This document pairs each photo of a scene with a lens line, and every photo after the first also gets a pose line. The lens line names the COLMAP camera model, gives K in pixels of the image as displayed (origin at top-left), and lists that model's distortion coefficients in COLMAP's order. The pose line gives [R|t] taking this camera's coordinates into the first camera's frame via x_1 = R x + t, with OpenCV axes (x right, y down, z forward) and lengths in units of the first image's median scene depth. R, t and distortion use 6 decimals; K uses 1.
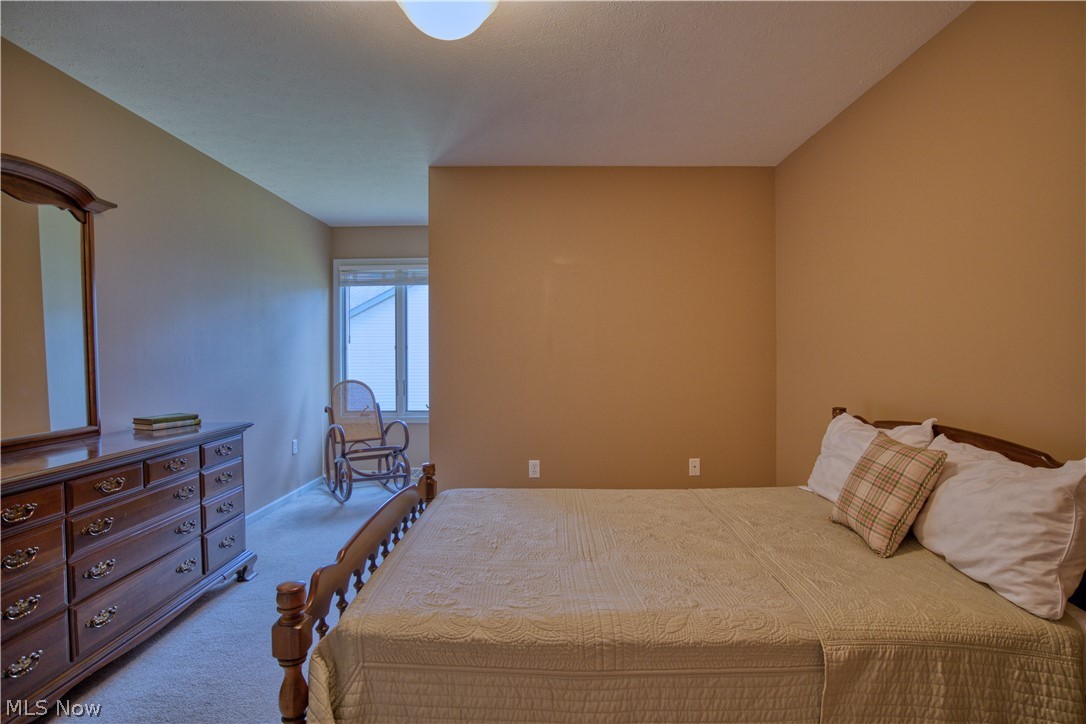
lens RADIAL K [[543.7, 0, 546.2], [0, 543.7, 361.2], [0, 0, 1]] dist [-0.049522, 0.015337]
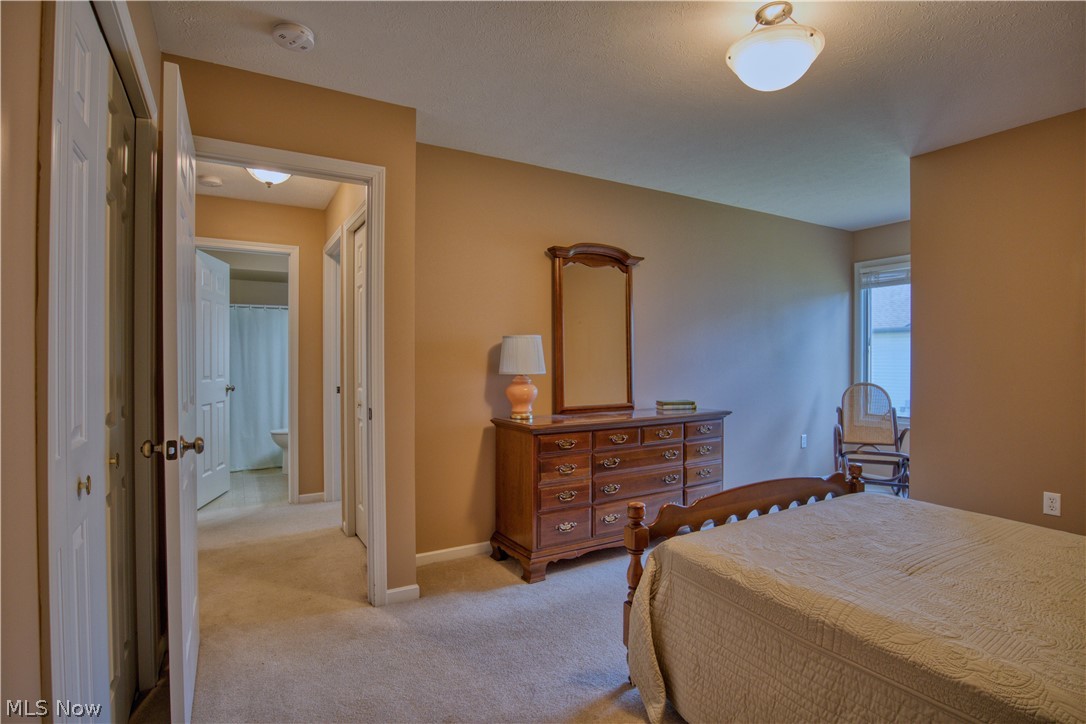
lens RADIAL K [[543.7, 0, 546.2], [0, 543.7, 361.2], [0, 0, 1]] dist [-0.049522, 0.015337]
pose [[0.508116, 0.007475, -0.861256, 0.521708], [-0.010924, 0.999938, 0.002234, -0.001723], [0.861220, 0.008273, 0.508166, -0.029395]]
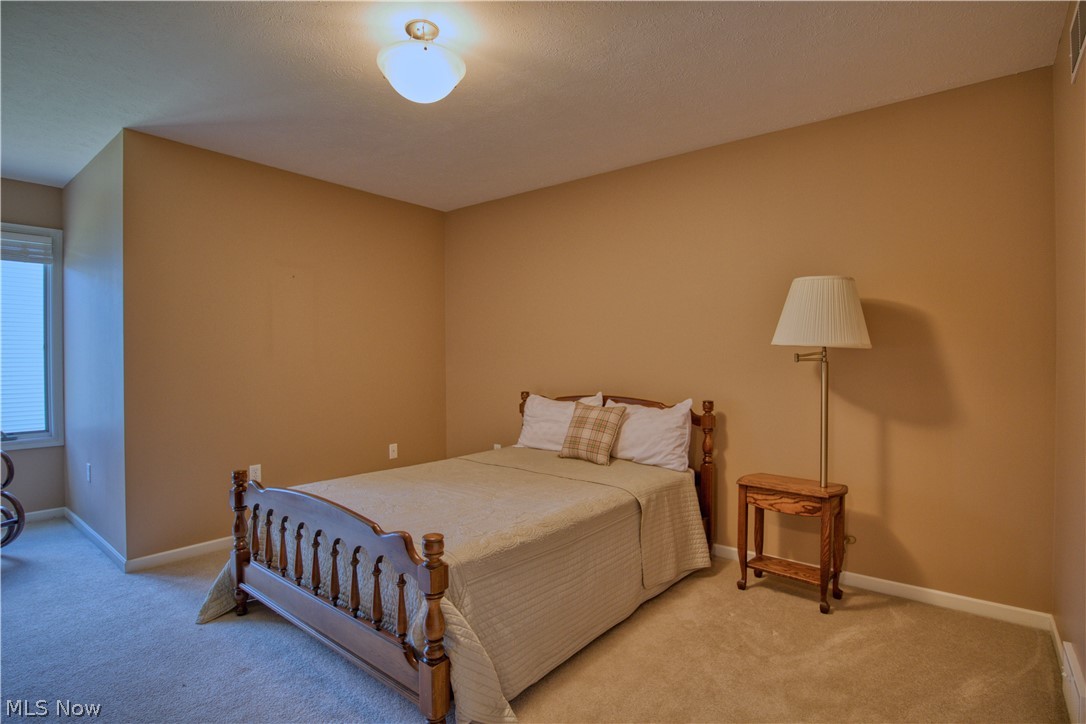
lens RADIAL K [[543.7, 0, 546.2], [0, 543.7, 361.2], [0, 0, 1]] dist [-0.049522, 0.015337]
pose [[0.622215, -0.003947, 0.782837, -0.903993], [0.007928, 0.999968, -0.001259, 0.003741], [-0.782806, 0.006990, 0.622226, -0.010247]]
